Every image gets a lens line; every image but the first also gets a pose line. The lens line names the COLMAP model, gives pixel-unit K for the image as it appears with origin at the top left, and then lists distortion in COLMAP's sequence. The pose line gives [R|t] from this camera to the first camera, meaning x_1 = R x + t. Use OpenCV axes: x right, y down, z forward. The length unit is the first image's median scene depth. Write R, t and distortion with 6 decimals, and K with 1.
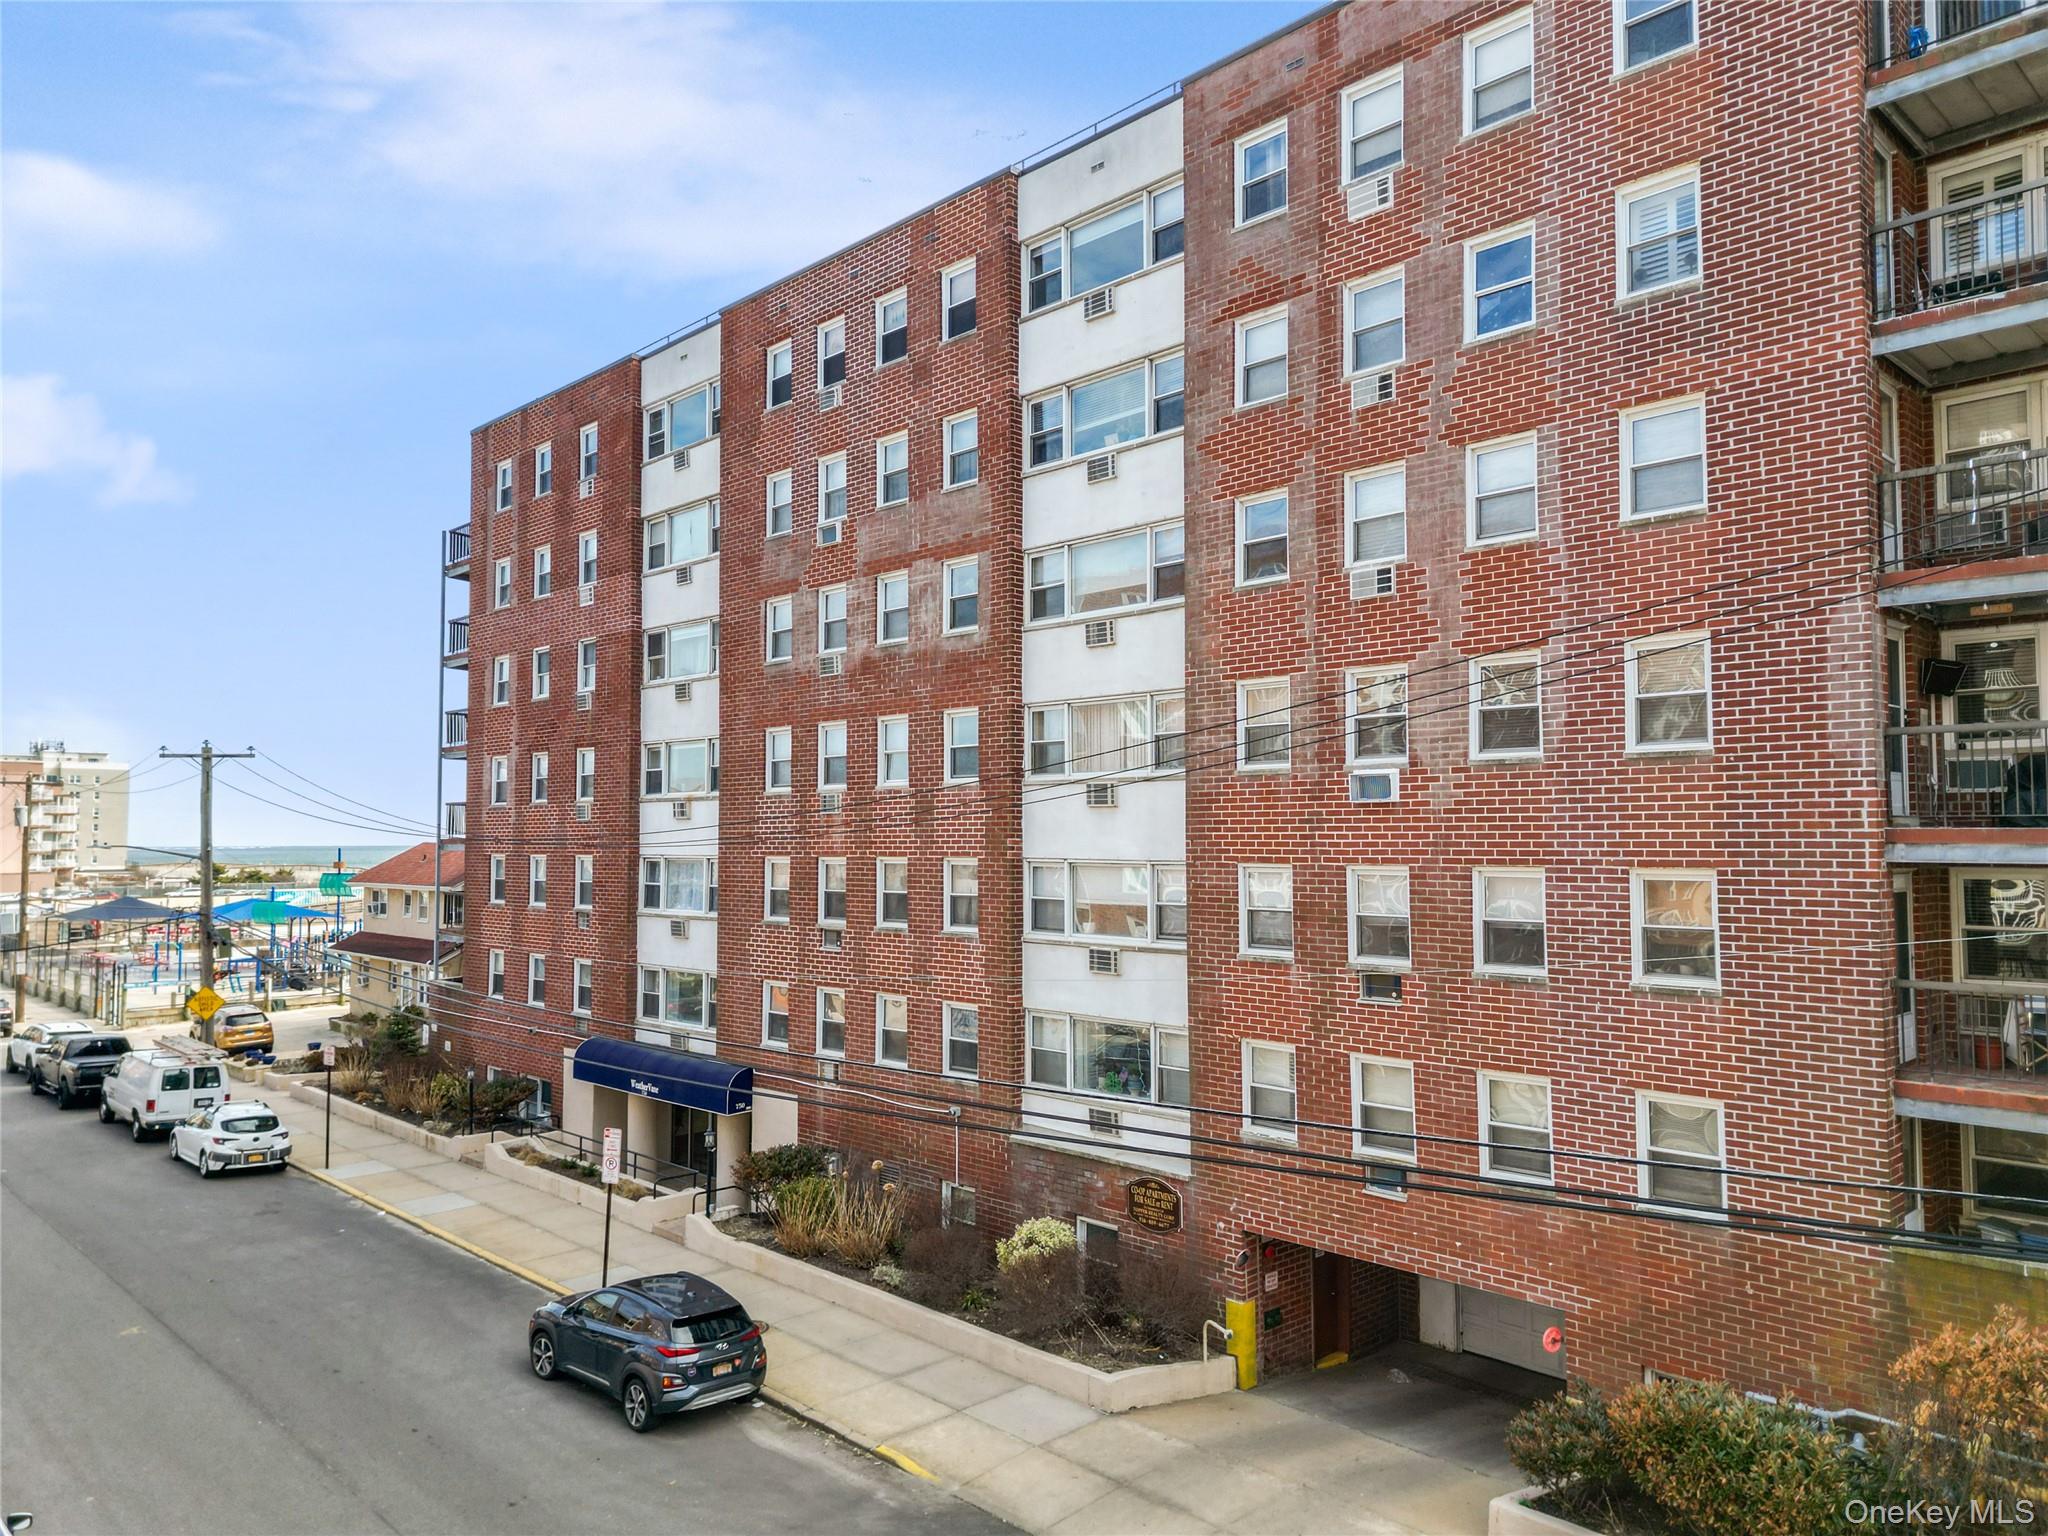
lens RADIAL K [[1427.5, 0, 1017.4], [0, 1427.5, 763.1], [0, 0, 1]] dist [0.085623, -0.081303]
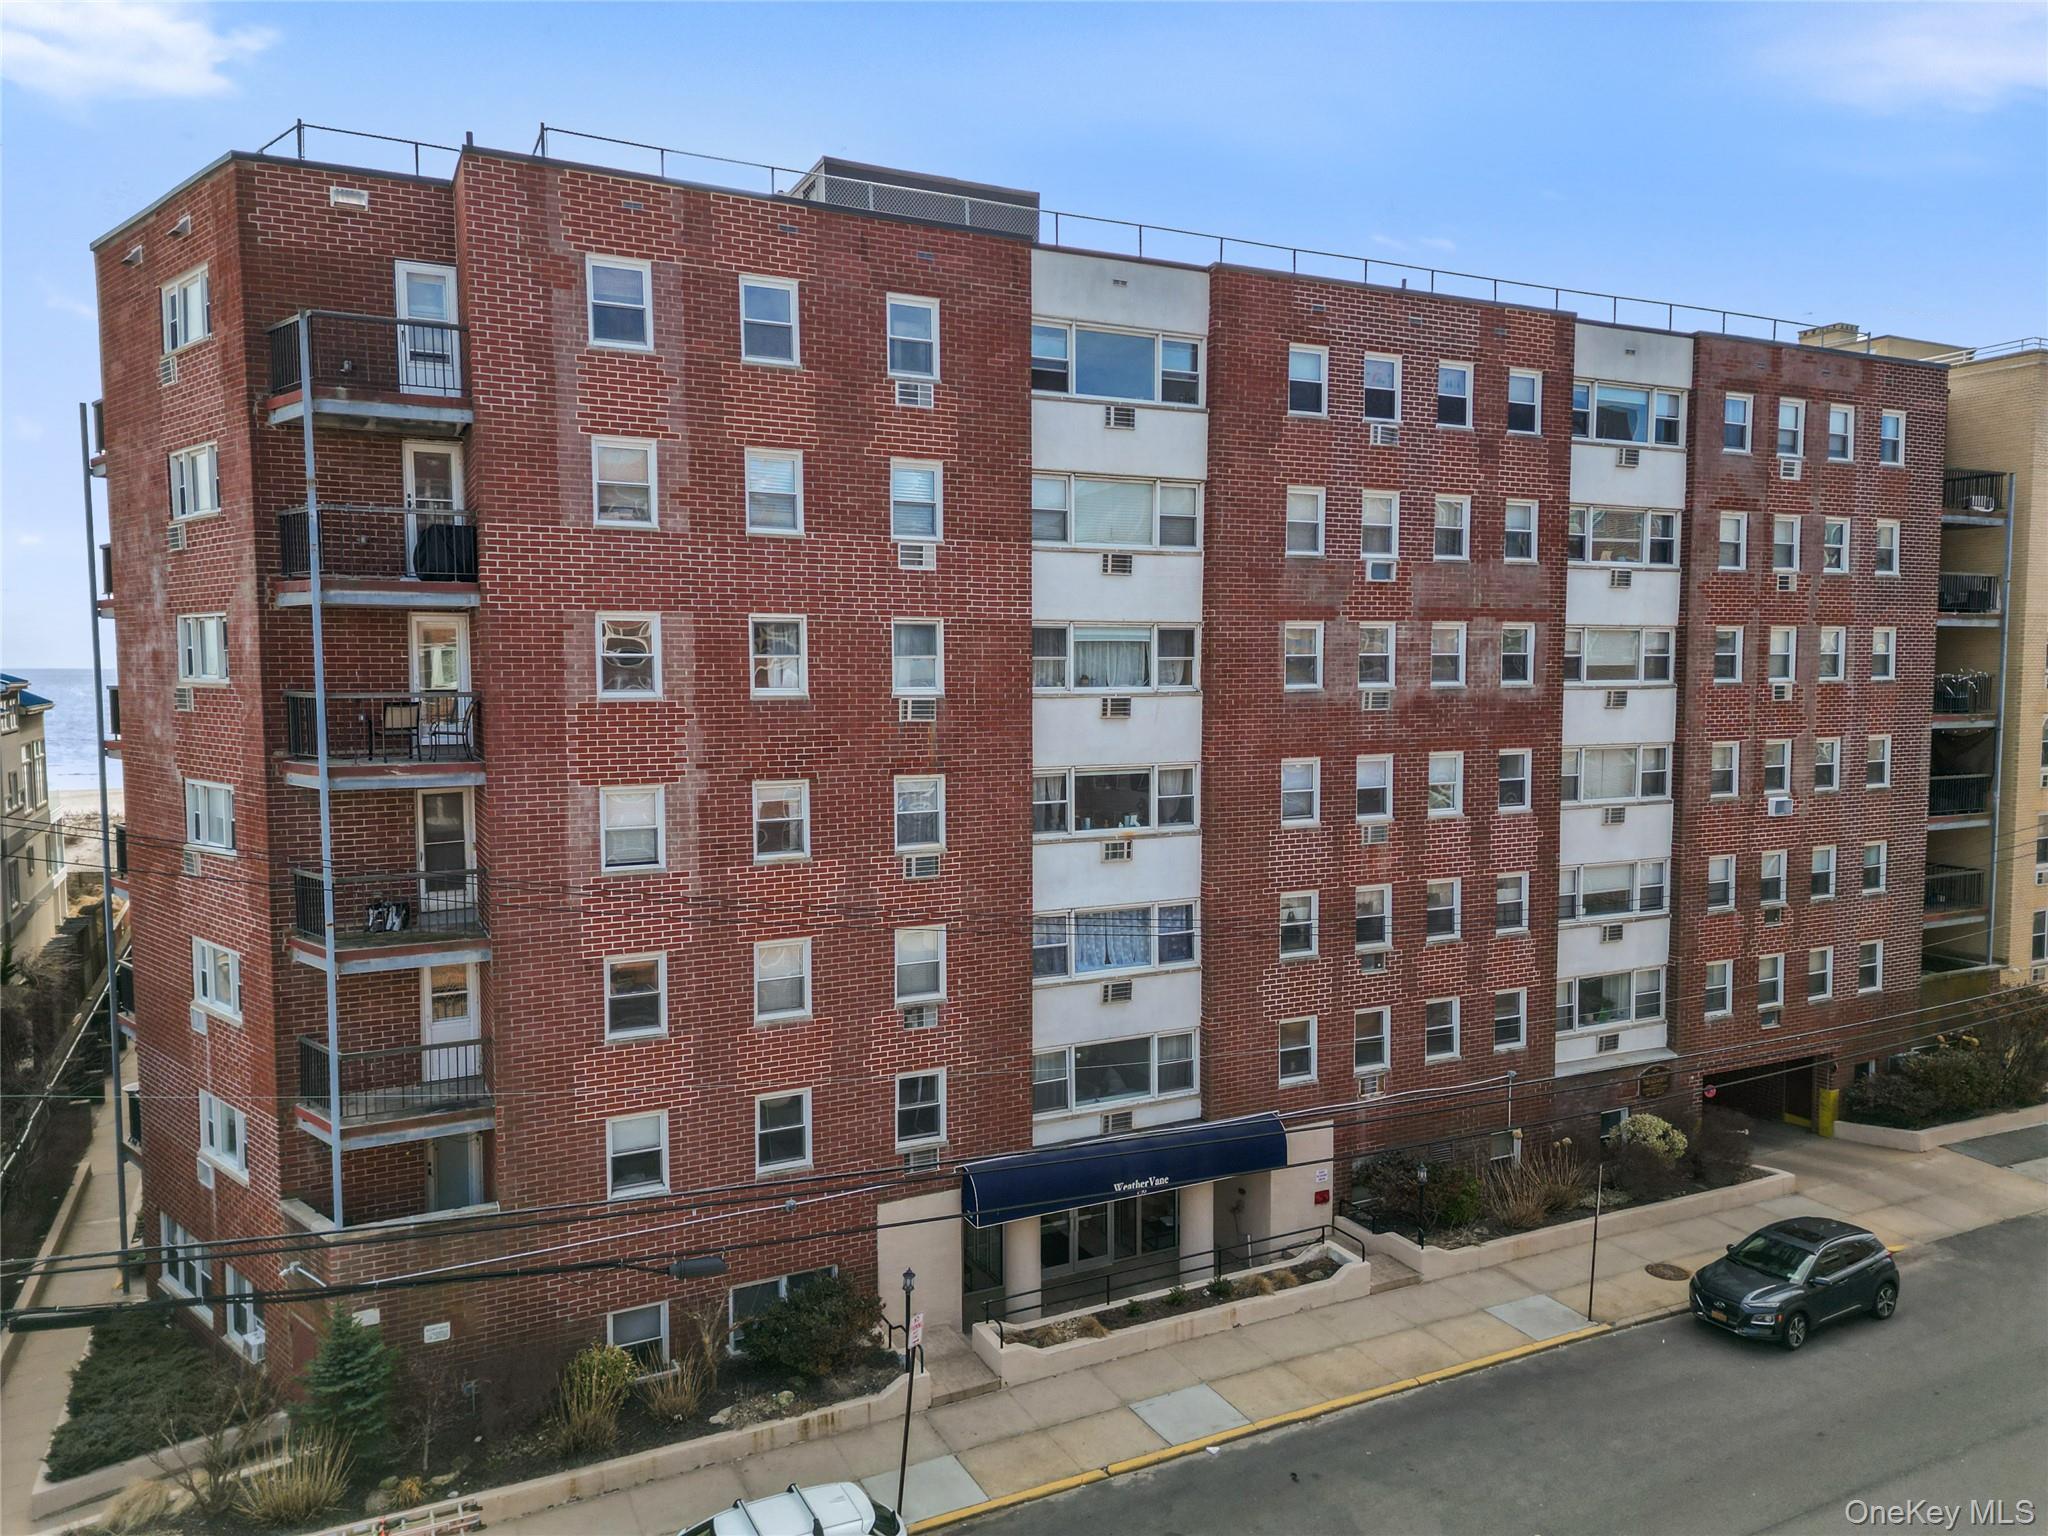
lens RADIAL K [[1433.0, 0, 1021.5], [0, 1433.0, 763.7], [0, 0, 1]] dist [0.067997, -0.053412]
pose [[0.288108, -0.064355, 0.955433, -1.578303], [-0.048653, 0.995467, 0.081723, -0.125277], [-0.956361, -0.070030, 0.283671, 1.252345]]
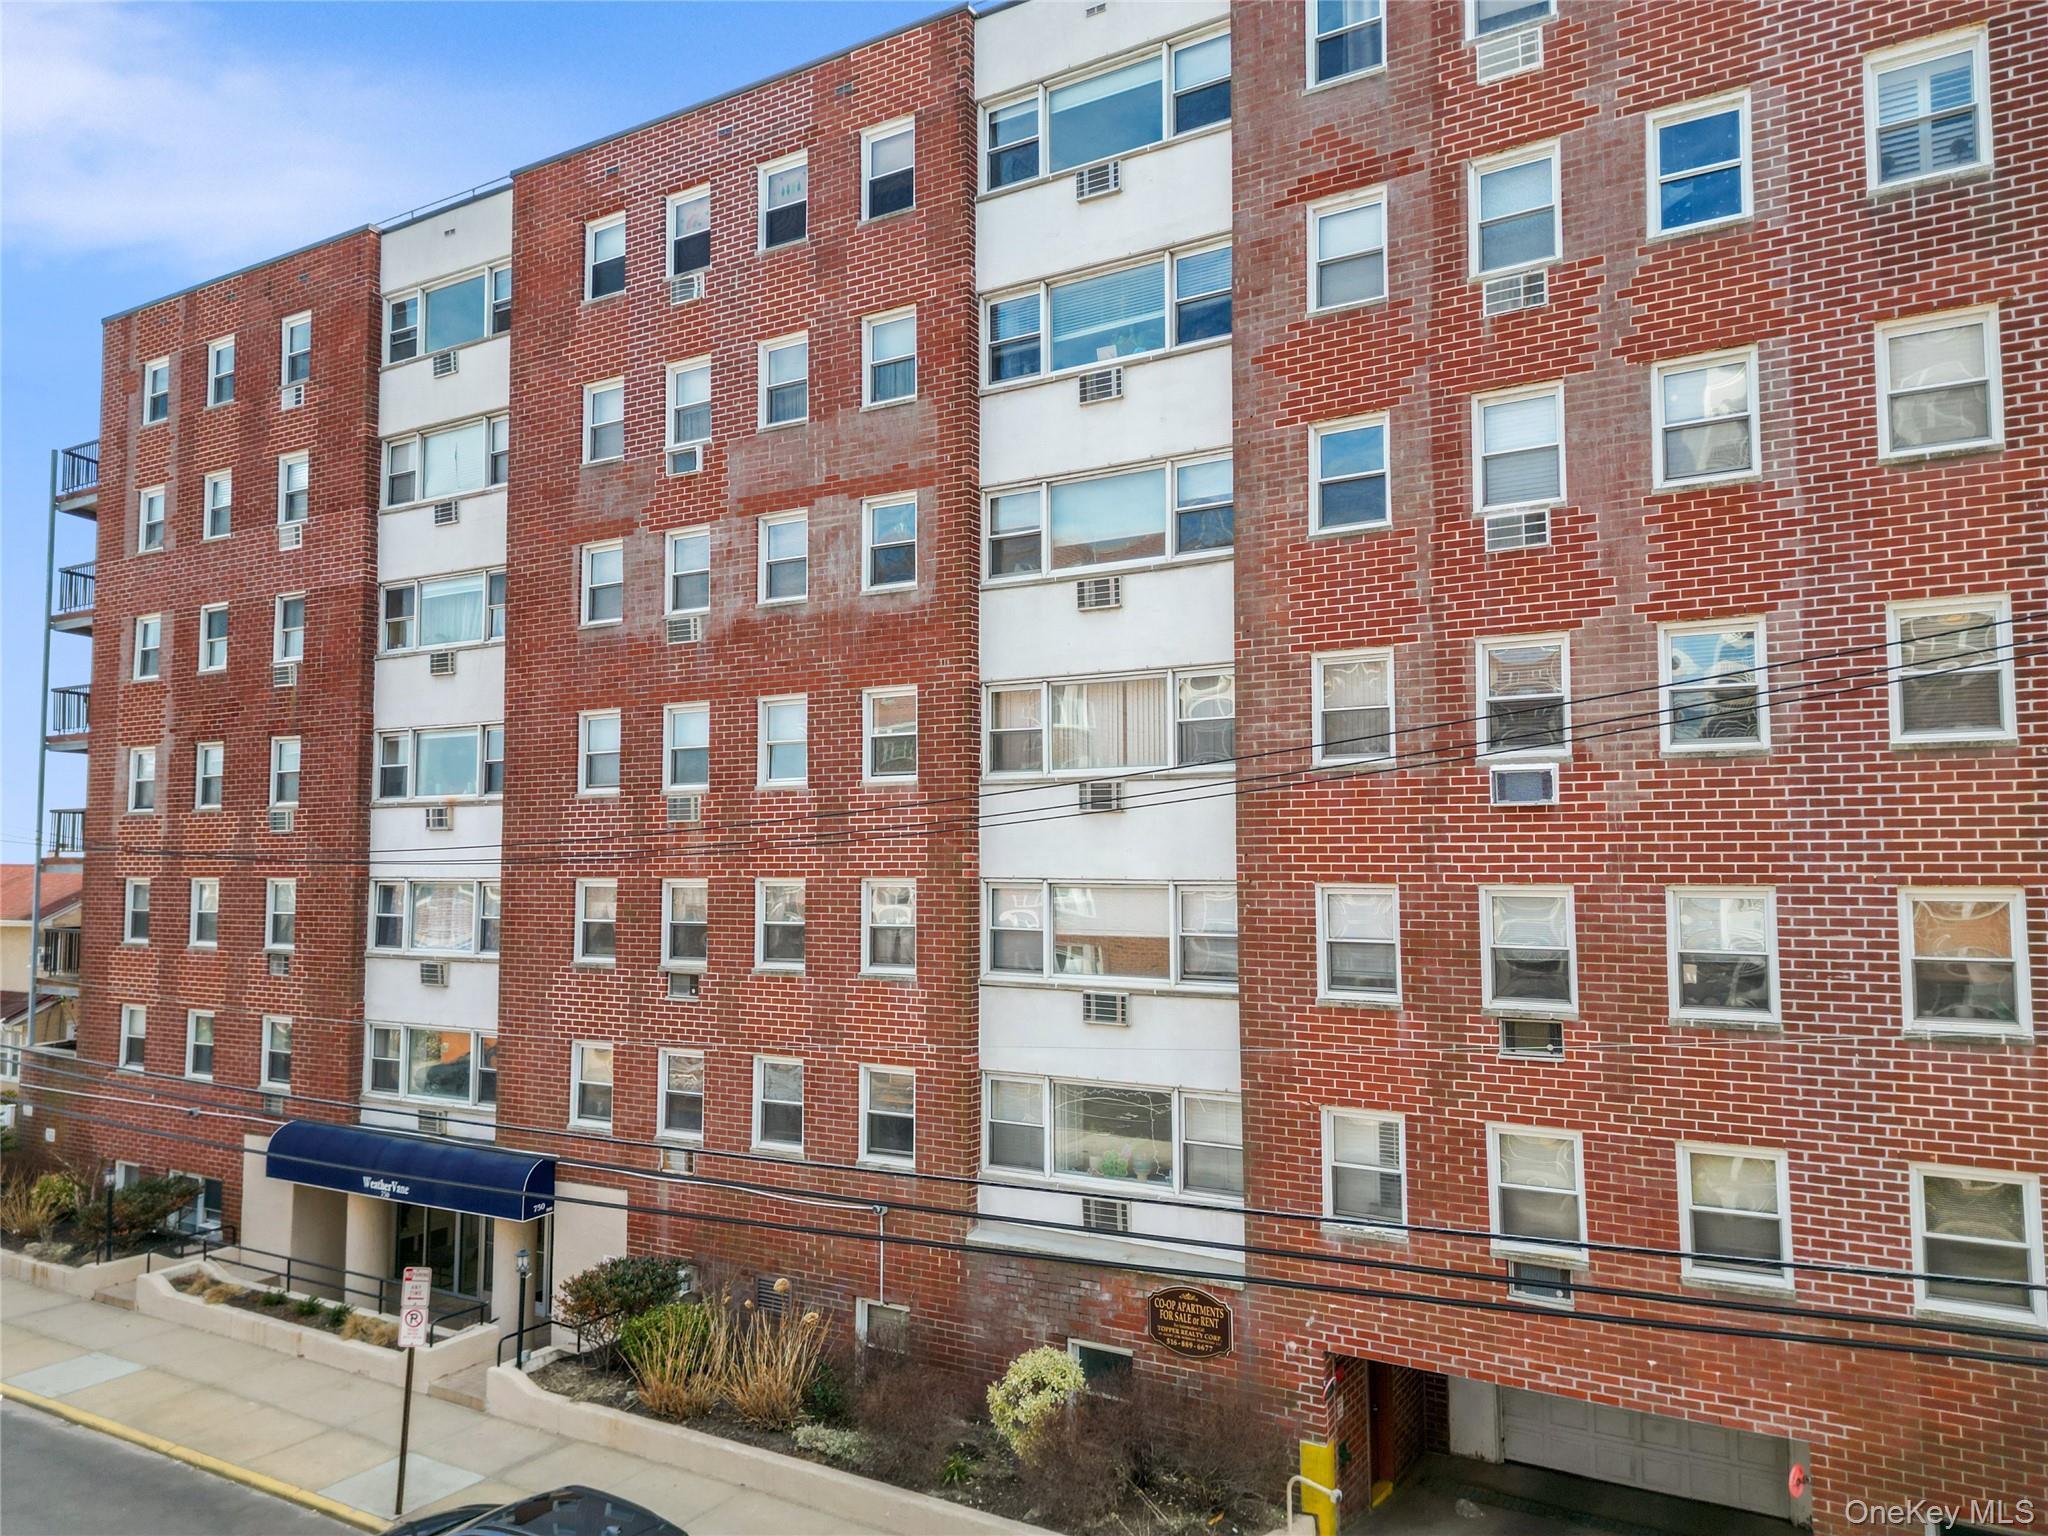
lens RADIAL K [[1433.0, 0, 1021.5], [0, 1433.0, 763.7], [0, 0, 1]] dist [0.067997, -0.053412]
pose [[0.966353, 0.016534, 0.256689, -0.202359], [-0.012820, 0.999788, -0.016137, 0.018442], [-0.256901, 0.012303, 0.966359, 0.265444]]
